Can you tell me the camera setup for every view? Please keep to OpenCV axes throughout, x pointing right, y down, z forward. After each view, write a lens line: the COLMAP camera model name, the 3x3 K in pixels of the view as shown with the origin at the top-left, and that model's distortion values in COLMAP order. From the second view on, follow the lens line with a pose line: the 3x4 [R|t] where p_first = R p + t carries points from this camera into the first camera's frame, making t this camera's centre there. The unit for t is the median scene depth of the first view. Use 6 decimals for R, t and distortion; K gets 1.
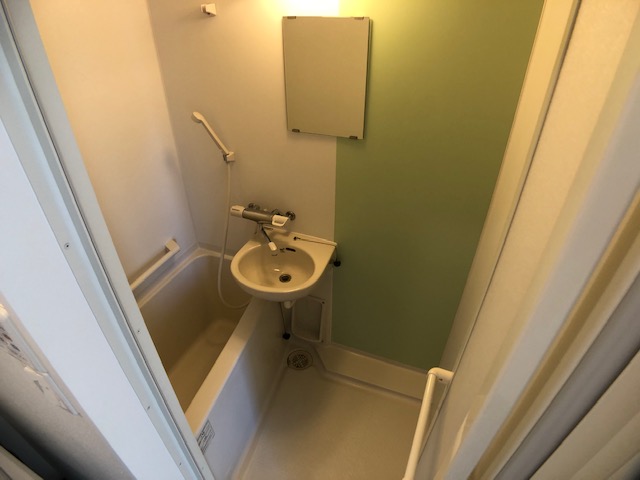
lens RADIAL K [[353.0, 0, 317.9], [0, 353.0, 234.6], [0, 0, 1]] dist [-0.077498, 0.000966]
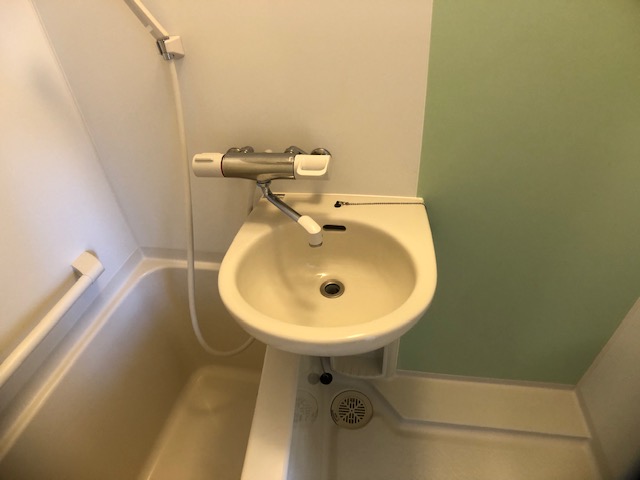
lens RADIAL K [[353.0, 0, 317.9], [0, 353.0, 234.6], [0, 0, 1]] dist [-0.077498, 0.000966]
pose [[0.980088, -0.169251, 0.103837, -0.146631], [0.164175, 0.984858, 0.055689, 0.020253], [-0.111690, -0.037533, 0.993034, 0.512388]]
